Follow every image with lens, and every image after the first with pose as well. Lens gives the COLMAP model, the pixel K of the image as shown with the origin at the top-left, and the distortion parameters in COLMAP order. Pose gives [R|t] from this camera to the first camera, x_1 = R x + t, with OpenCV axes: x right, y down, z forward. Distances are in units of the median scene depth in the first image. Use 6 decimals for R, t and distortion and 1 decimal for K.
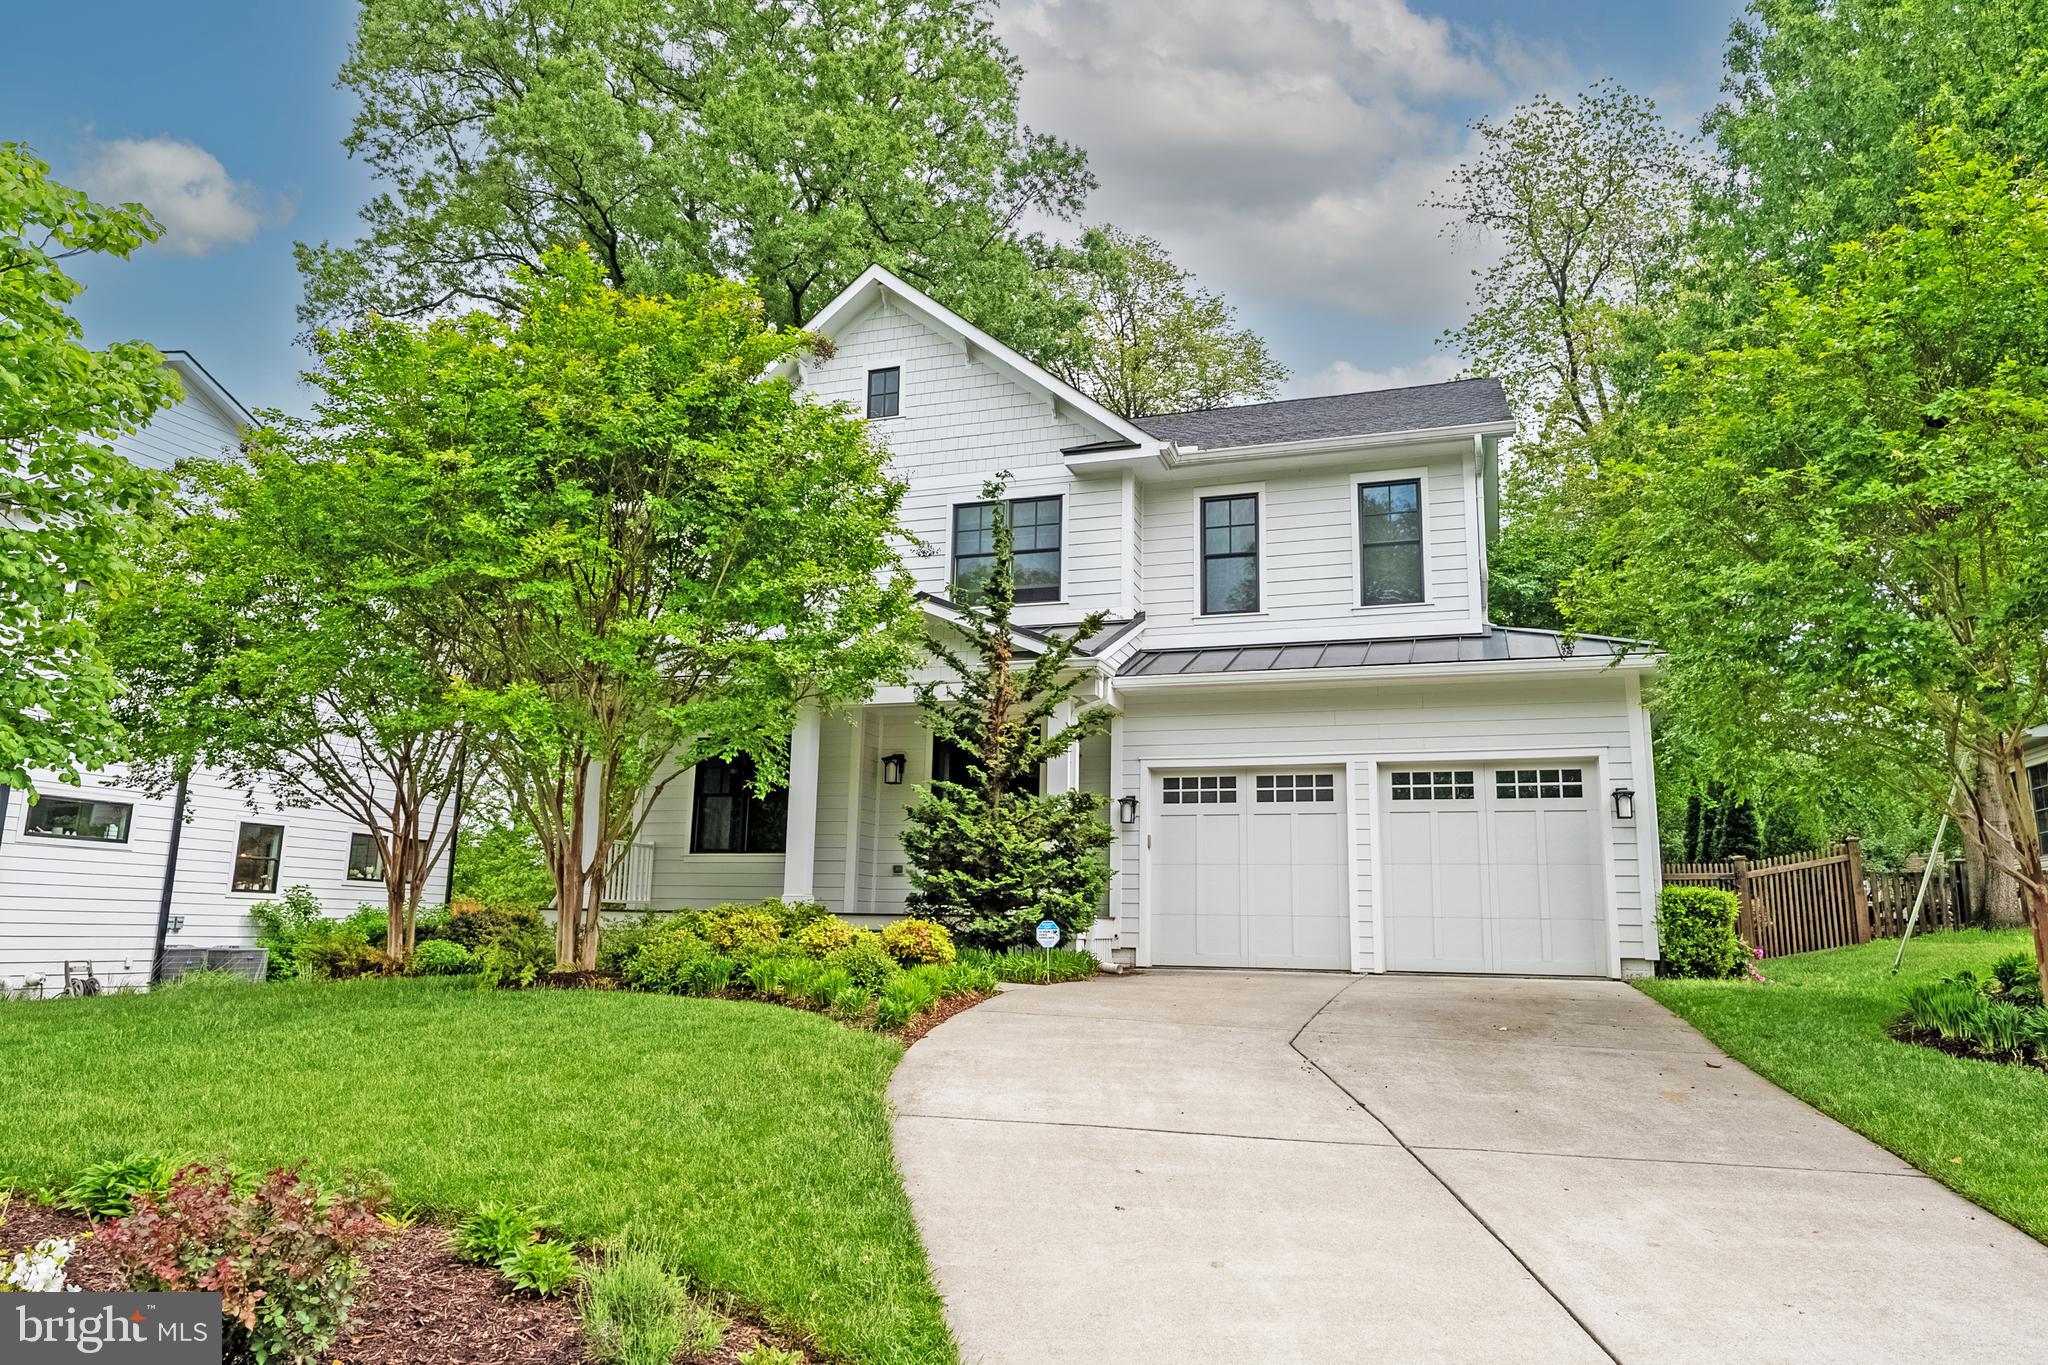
lens RADIAL K [[1279.7, 0, 1024.0], [0, 1279.7, 682.5], [0, 0, 1]] dist [0.000505, -0.000371]
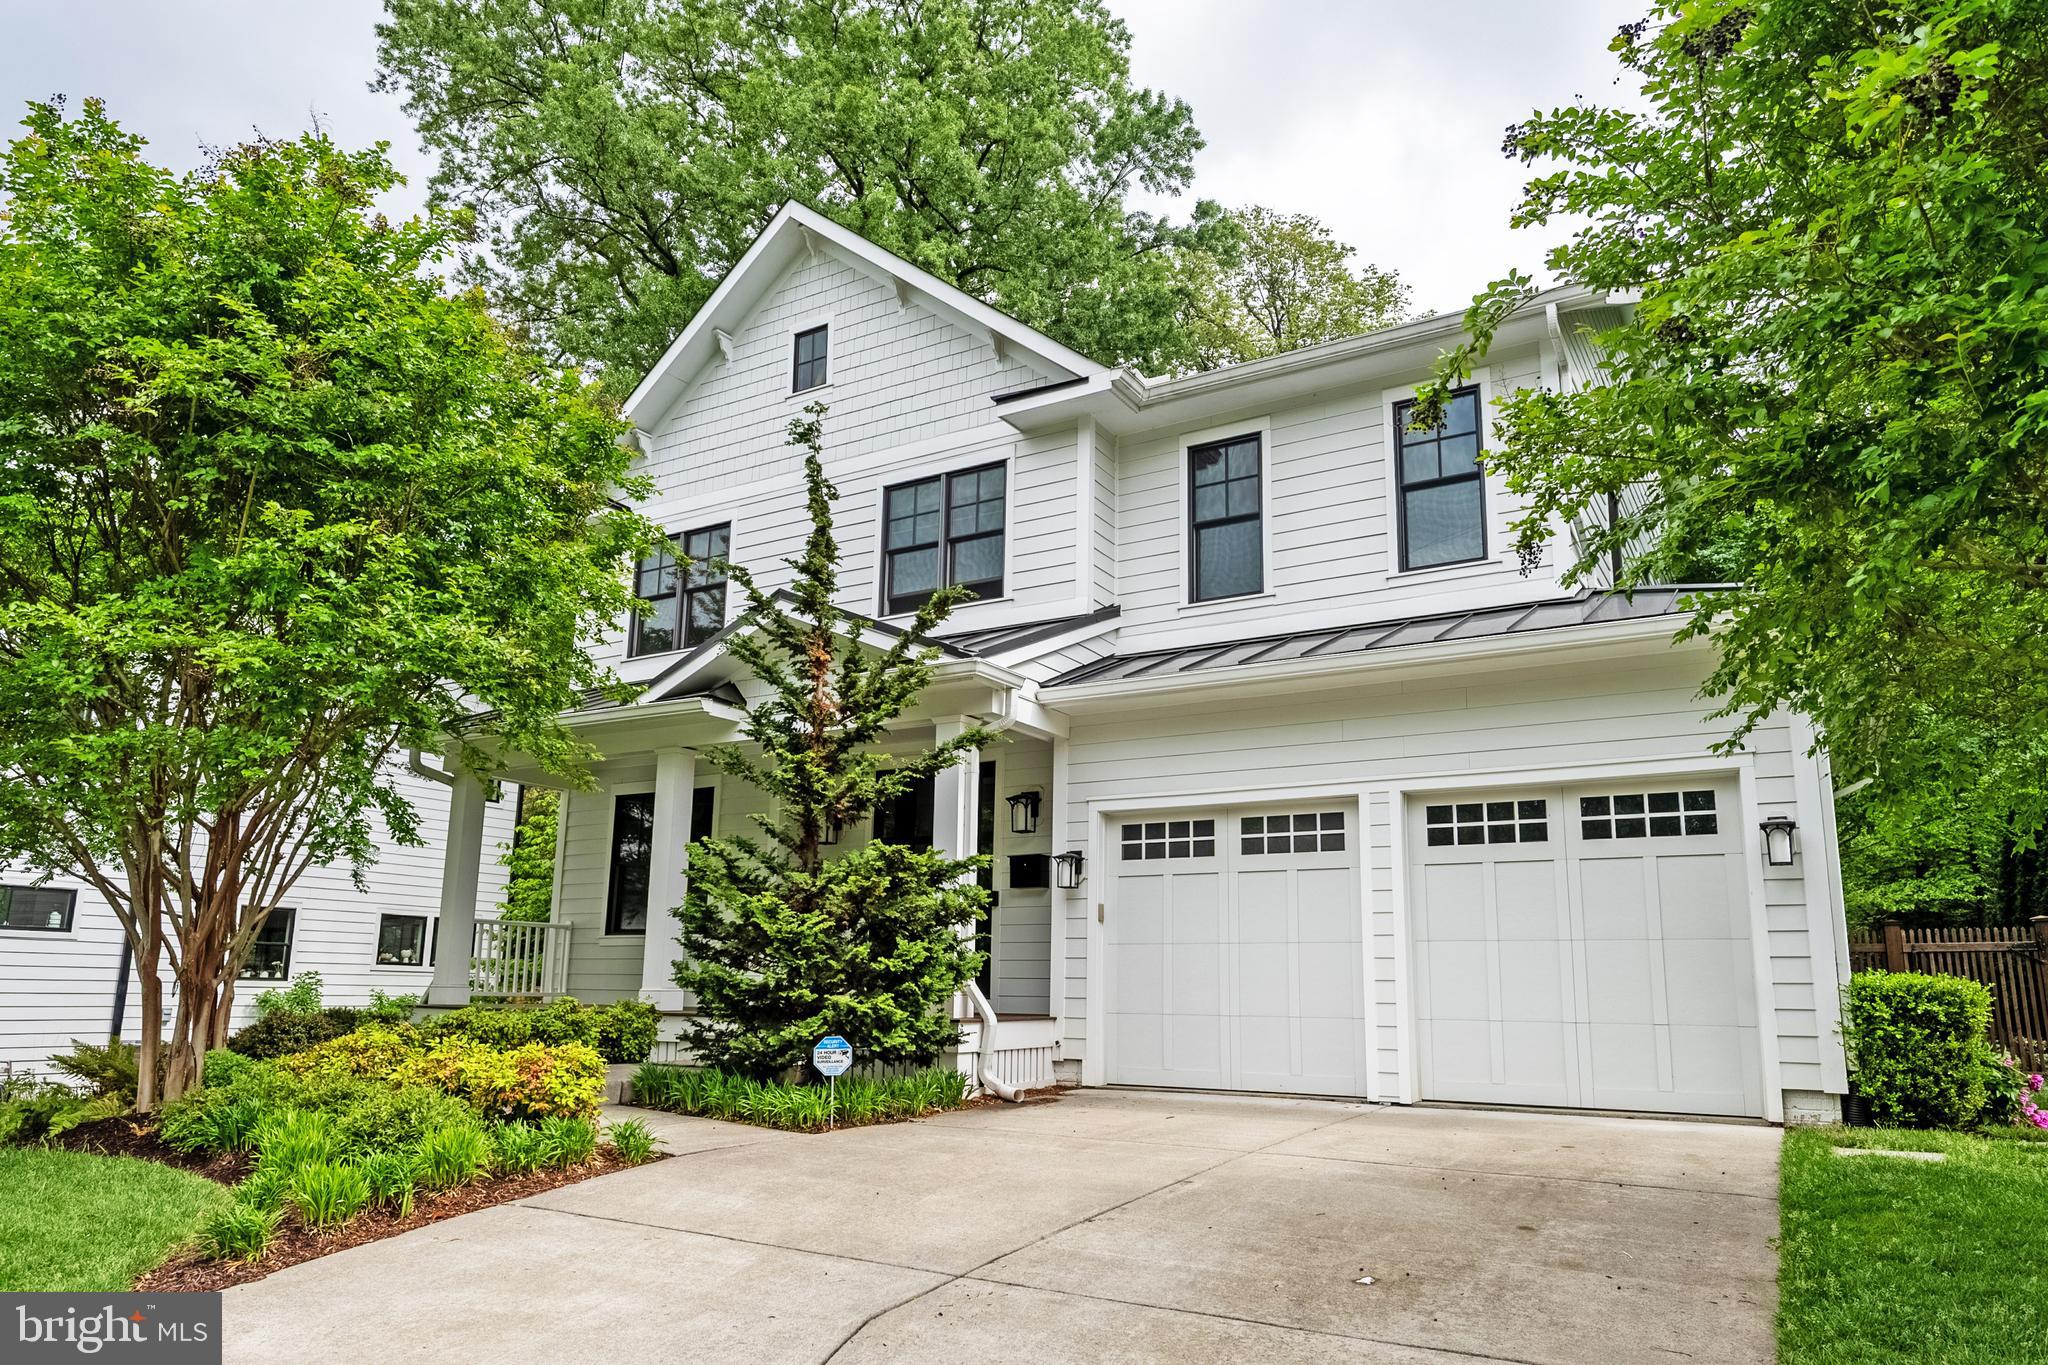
lens RADIAL K [[1296.4, 0, 1027.8], [0, 1296.4, 737.5], [0, 0, 1]] dist [-0.001512, 0.000182]
pose [[0.980138, -0.044122, -0.193346, 0.204646], [0.043098, 0.999026, -0.009505, 0.029930], [0.193577, 0.000983, 0.981085, 0.269131]]
